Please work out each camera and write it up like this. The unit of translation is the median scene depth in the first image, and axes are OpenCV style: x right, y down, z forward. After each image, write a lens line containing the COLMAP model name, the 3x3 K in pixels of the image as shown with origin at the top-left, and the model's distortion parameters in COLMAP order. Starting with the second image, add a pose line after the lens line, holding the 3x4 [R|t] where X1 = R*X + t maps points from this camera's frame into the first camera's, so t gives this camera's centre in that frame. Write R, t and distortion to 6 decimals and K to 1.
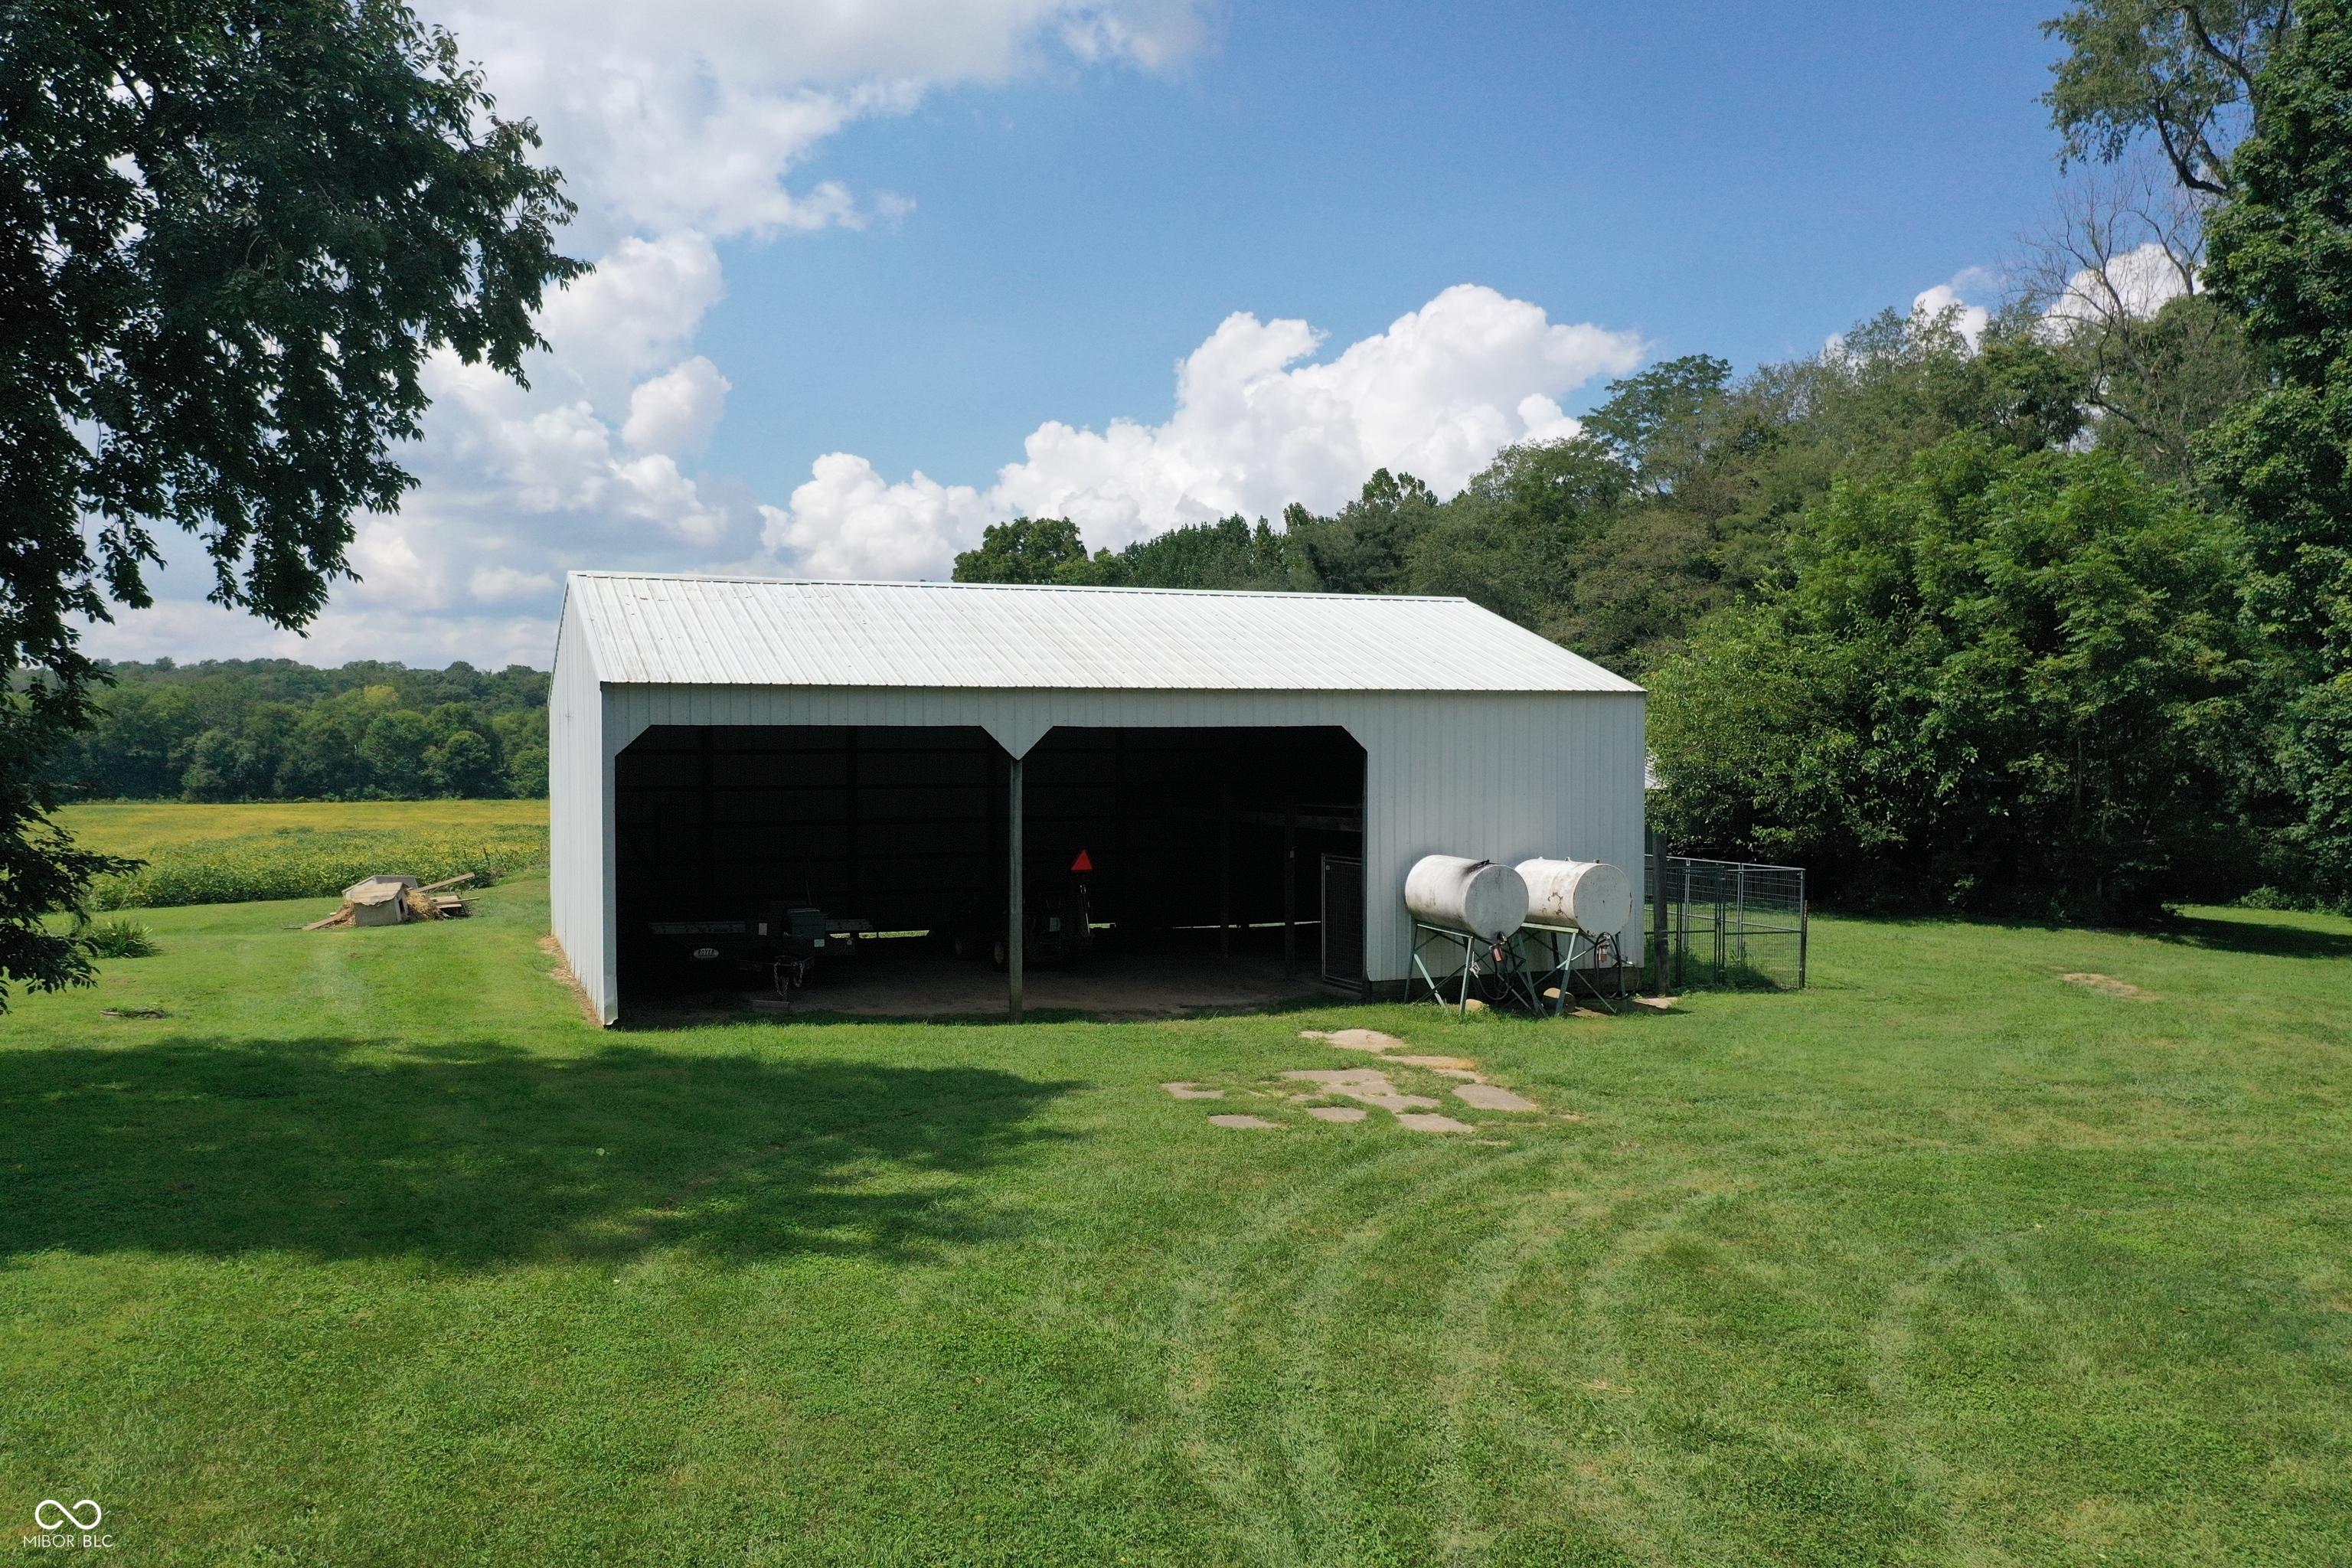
lens RADIAL K [[1864.6, 0, 1174.8], [0, 1864.6, 779.1], [0, 0, 1]] dist [0.005789, -0.000046]
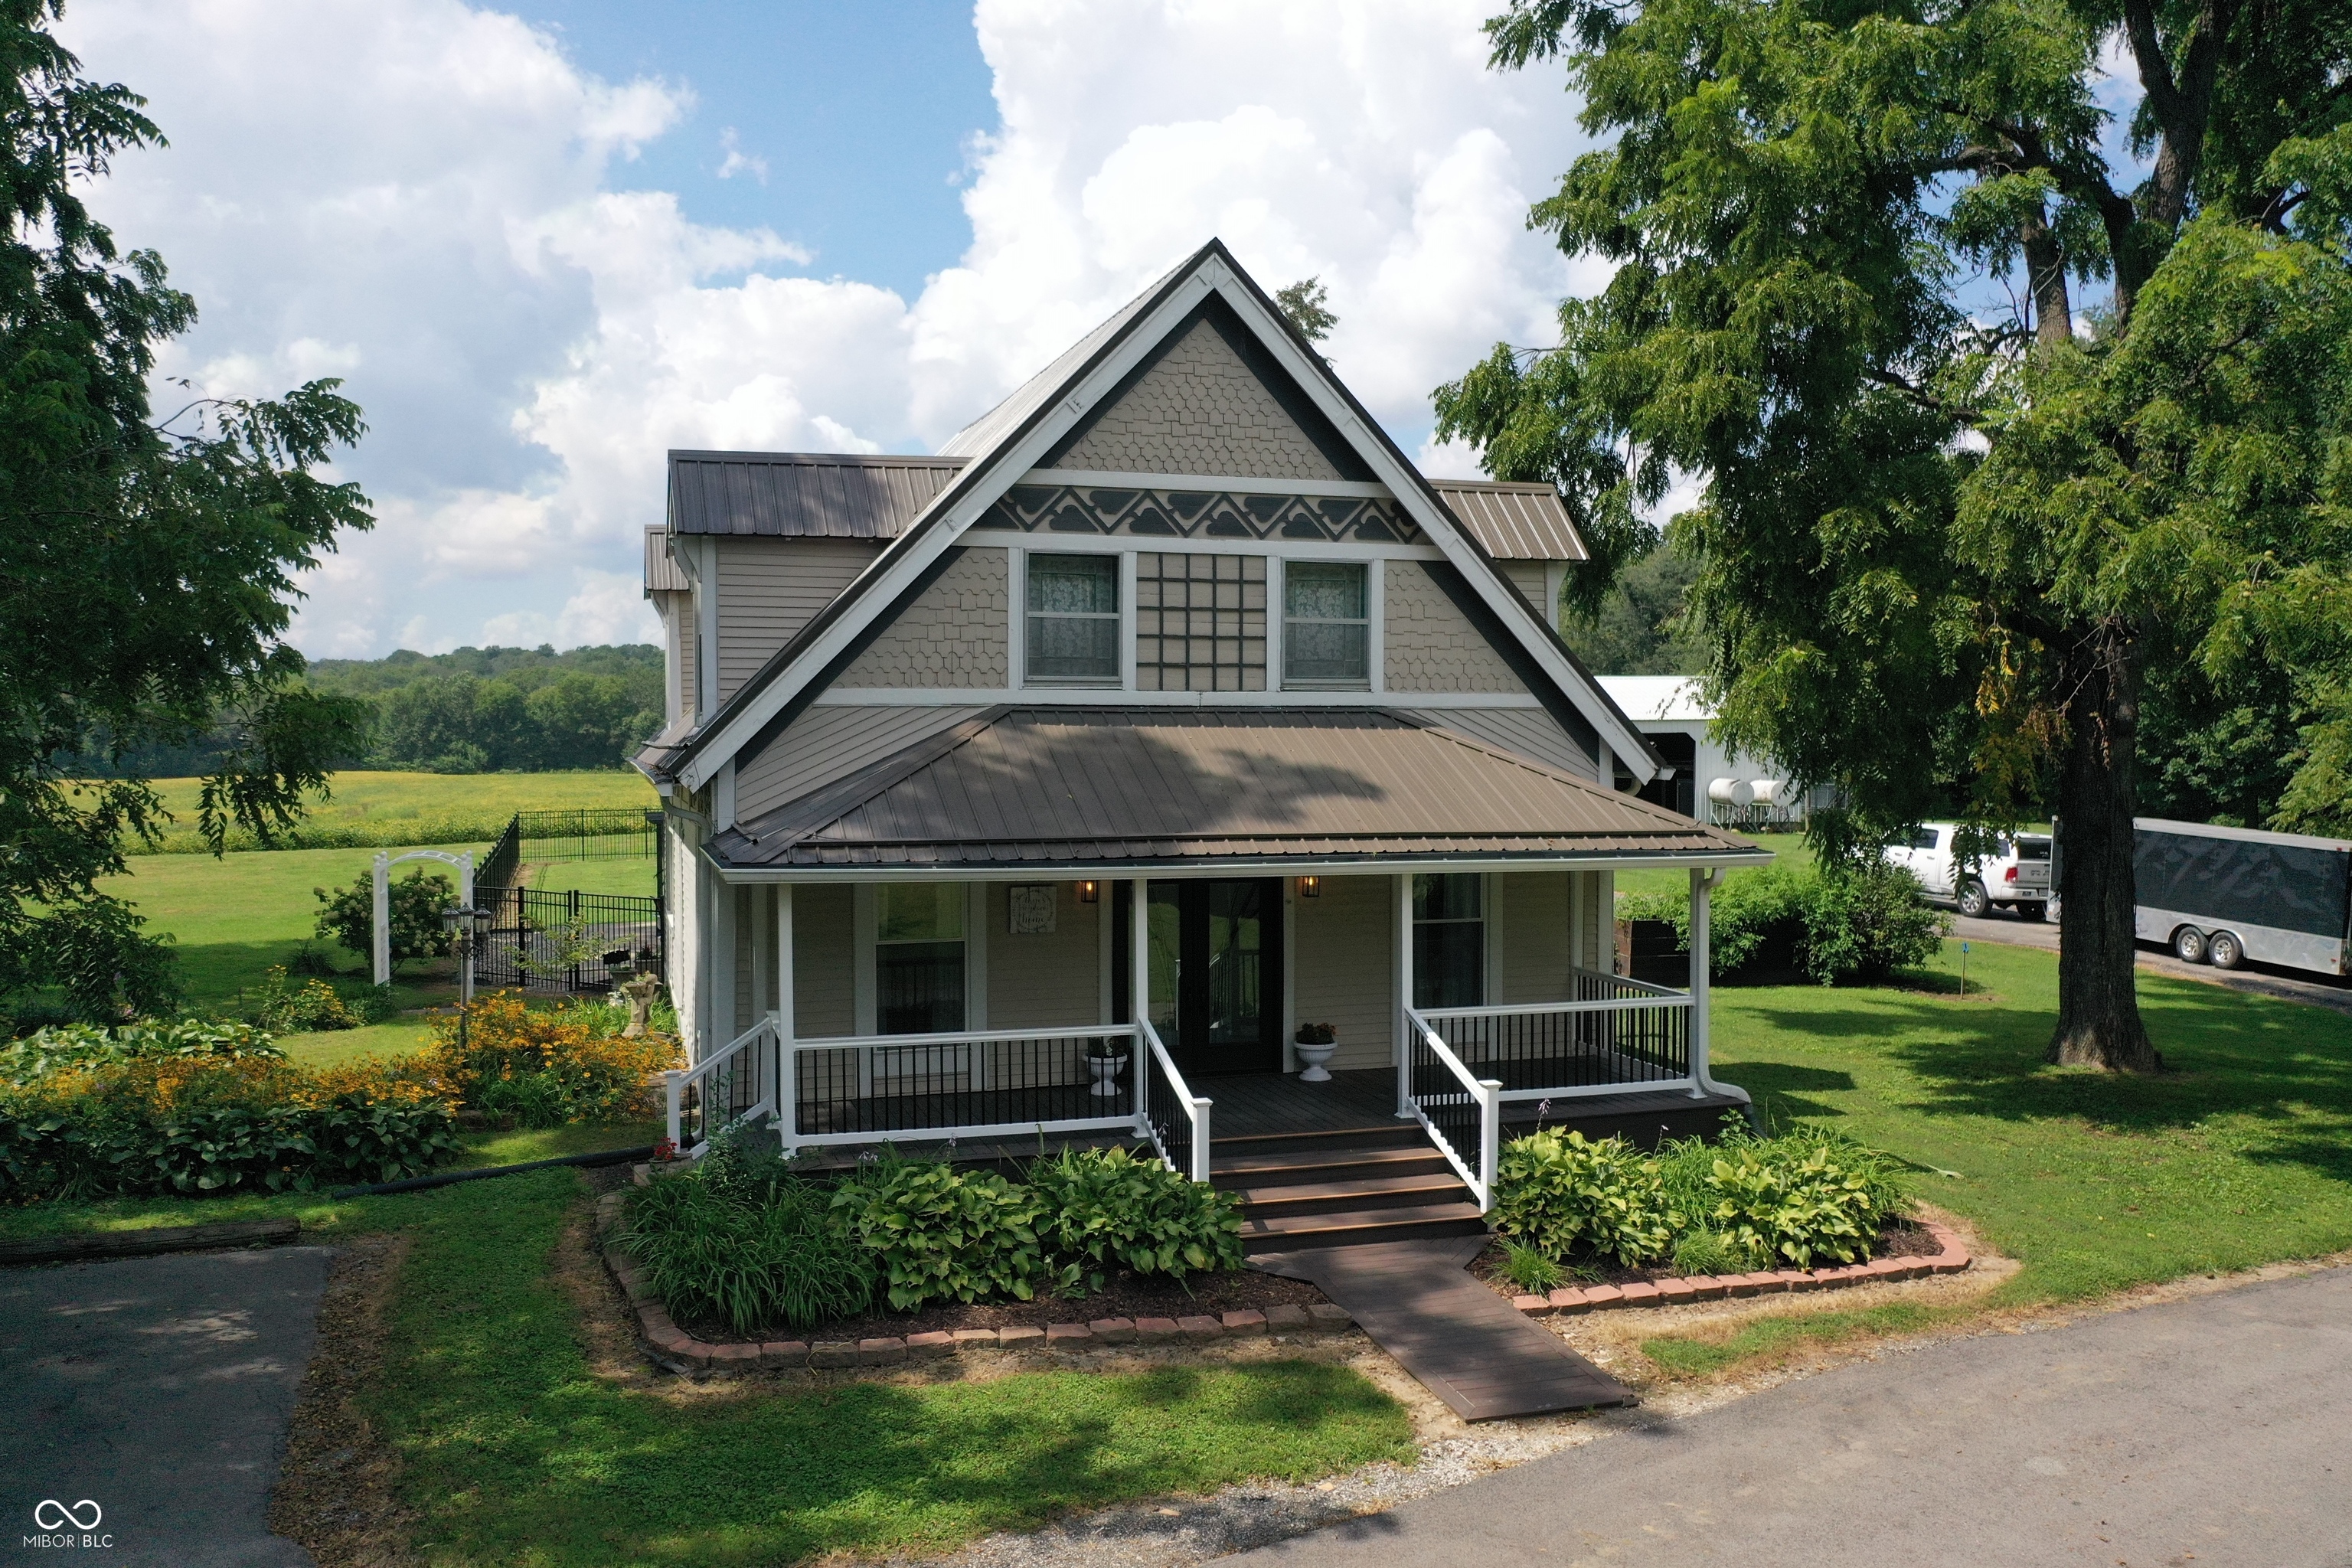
lens RADIAL K [[1872.9, 0, 1176.0], [0, 1872.9, 784.0], [0, 0, 1]] dist [0.002648, 0.004289]
pose [[0.989688, 0.002718, -0.143212, -0.016694], [-0.000389, 0.999867, 0.016291, 0.000269], [0.143237, -0.016067, 0.989558, -0.118700]]
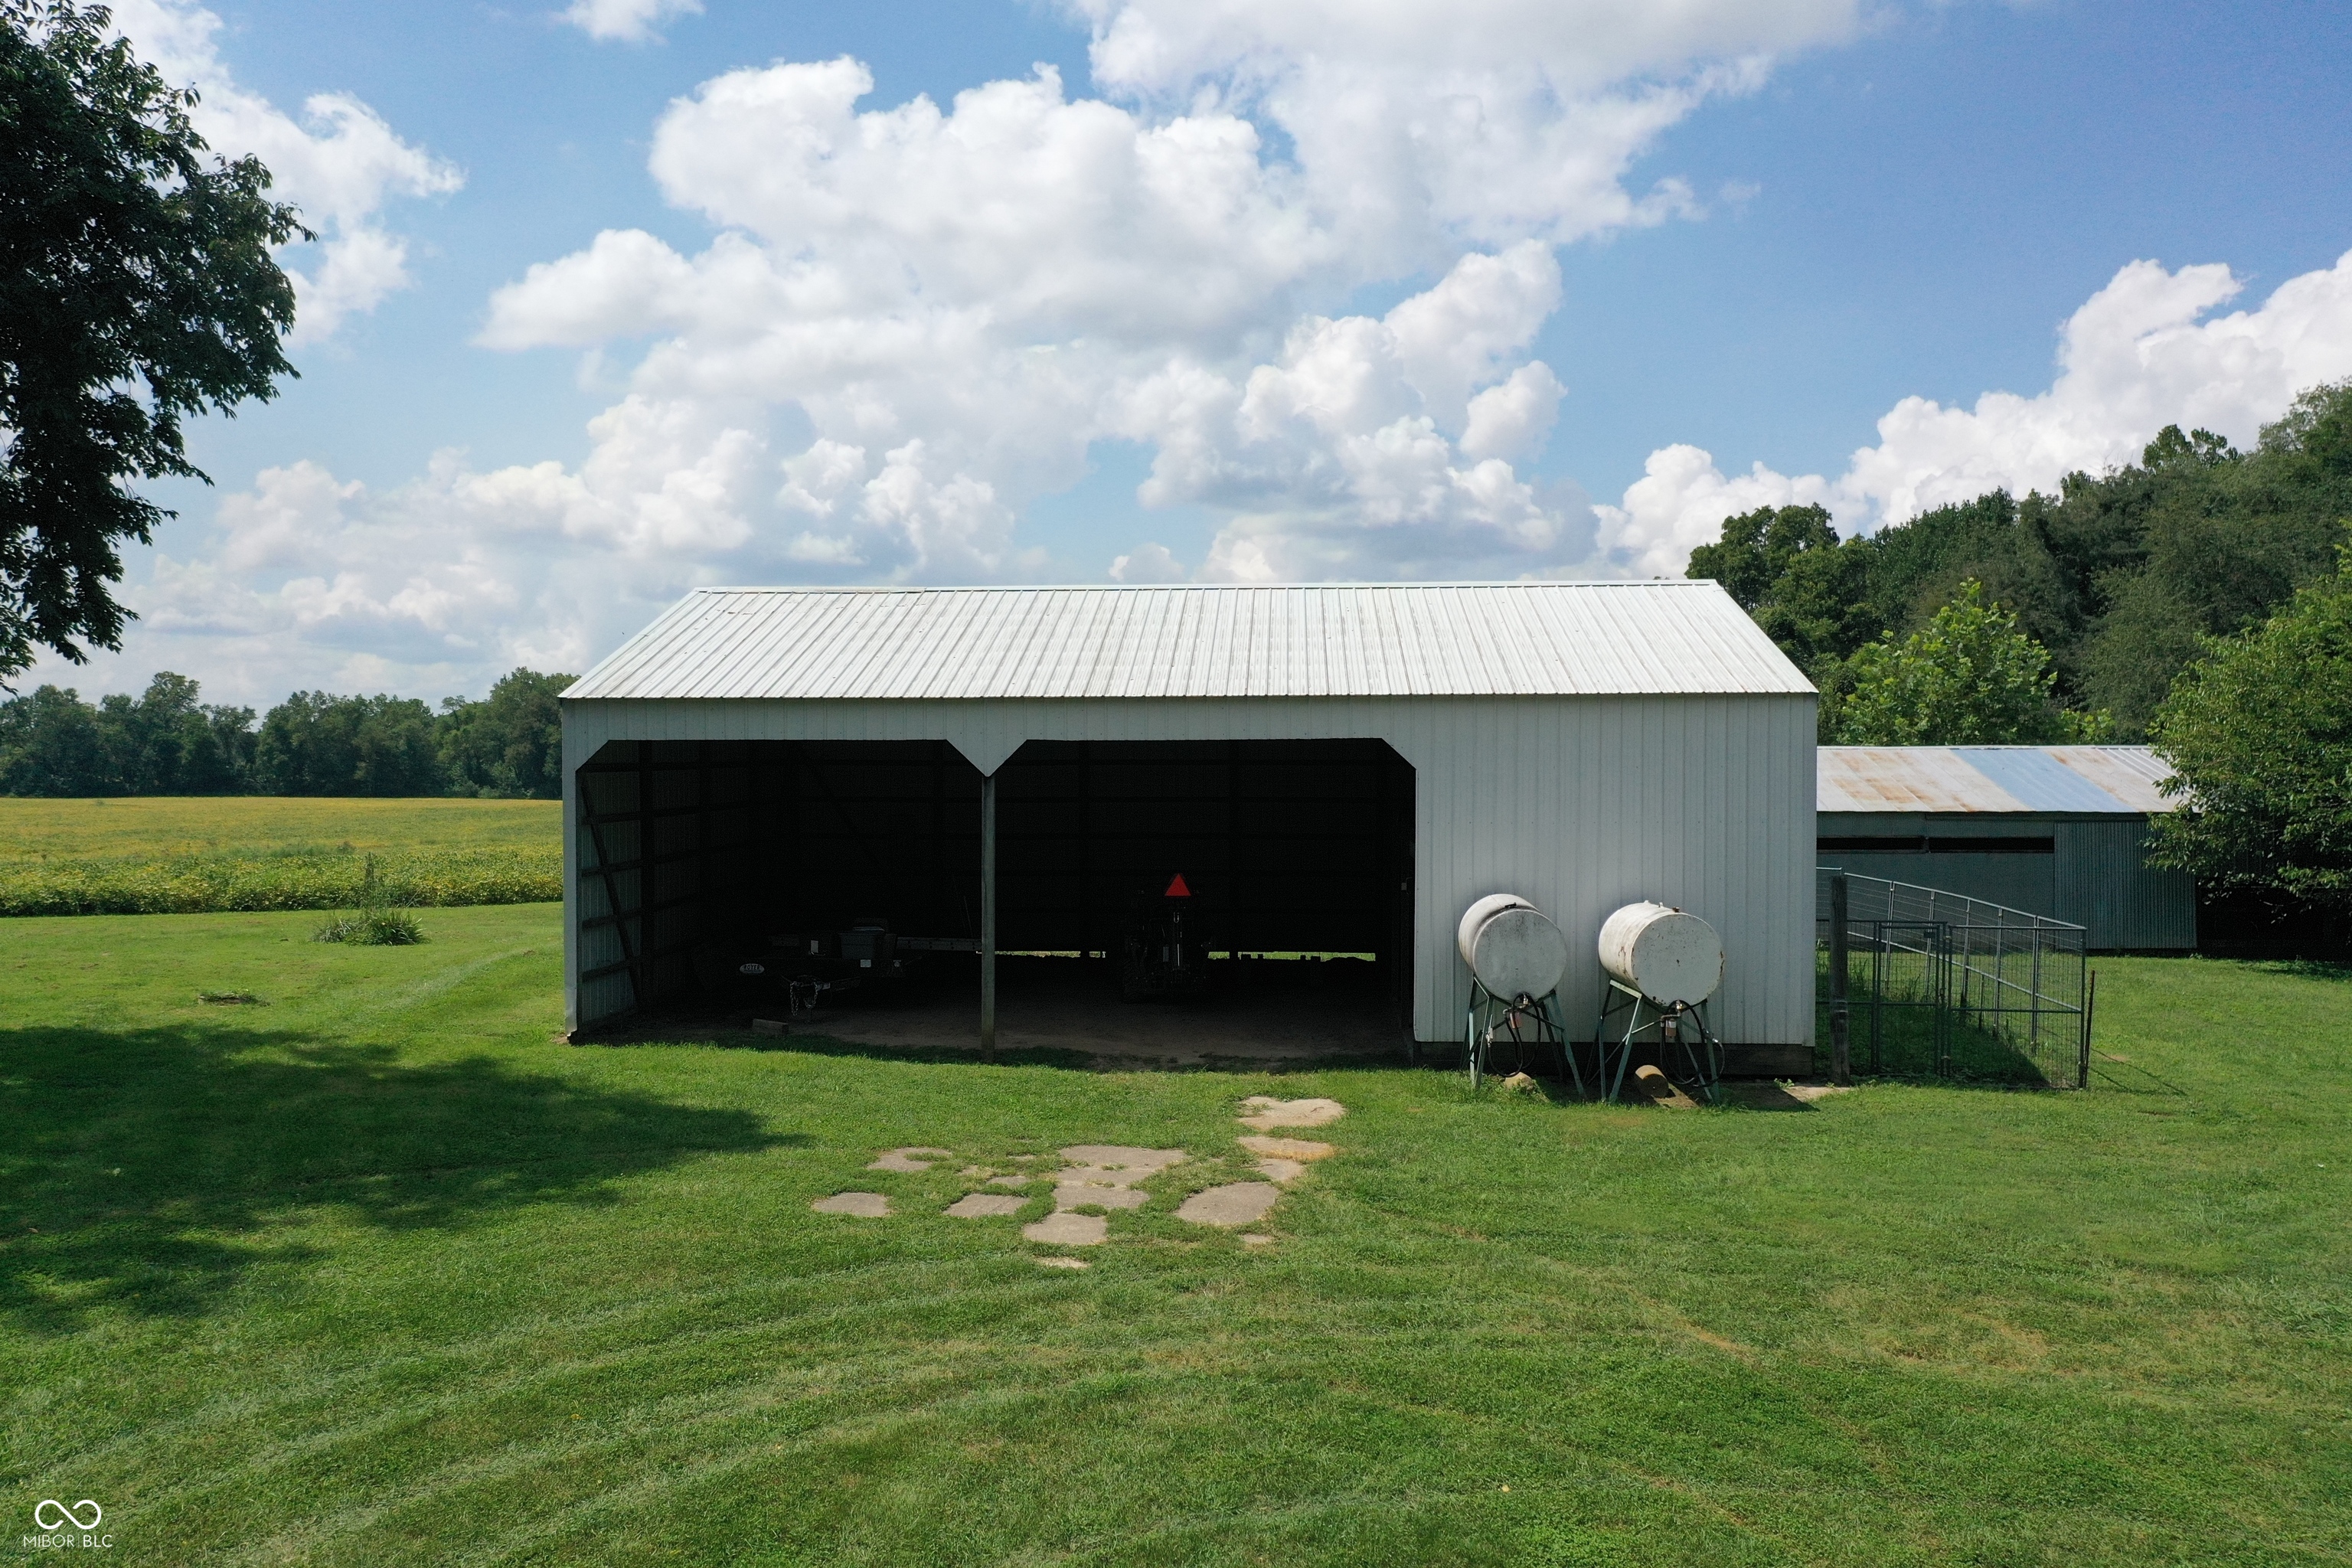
lens RADIAL K [[1874.3, 0, 1186.1], [0, 1874.3, 736.9], [0, 0, 1]] dist [0.007450, 0.007300]
pose [[0.905695, -0.001316, -0.423928, 0.023426], [-0.008683, 0.999728, -0.021653, -0.000613], [0.423841, 0.023292, 0.905437, 0.011915]]
